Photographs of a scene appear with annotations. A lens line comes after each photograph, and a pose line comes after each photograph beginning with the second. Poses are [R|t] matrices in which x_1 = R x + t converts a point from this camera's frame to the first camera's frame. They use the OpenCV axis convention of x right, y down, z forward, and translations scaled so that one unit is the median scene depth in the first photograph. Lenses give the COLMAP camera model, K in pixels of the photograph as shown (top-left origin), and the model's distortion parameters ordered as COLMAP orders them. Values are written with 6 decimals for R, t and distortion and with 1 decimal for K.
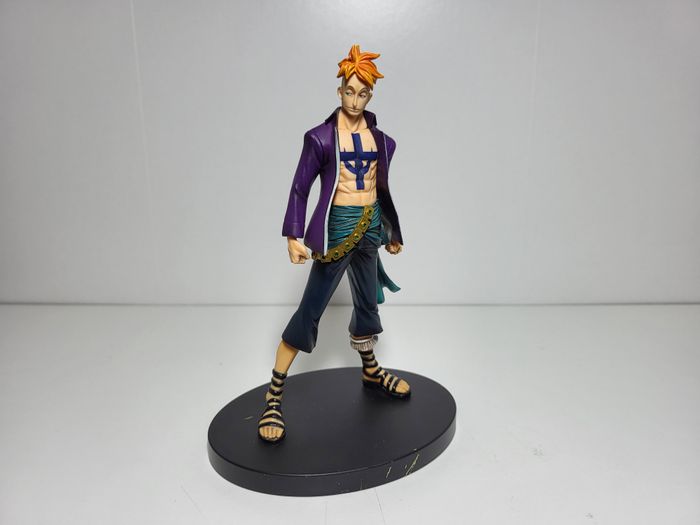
lens RADIAL K [[524.0, 0, 350.0], [0, 524.0, 262.5], [0, 0, 1]] dist [0.002449, 0.001374]
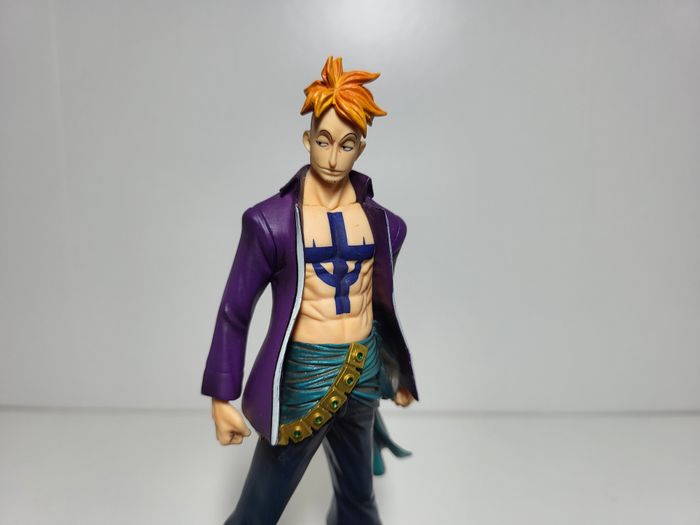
lens RADIAL K [[524.0, 0, 350.0], [0, 524.0, 262.5], [0, 0, 1]] dist [0.002449, 0.001374]
pose [[0.999965, 0.007525, -0.003574, 0.029121], [-0.007719, 0.998315, -0.057508, -0.161835], [0.003135, 0.057534, 0.998339, 0.447670]]
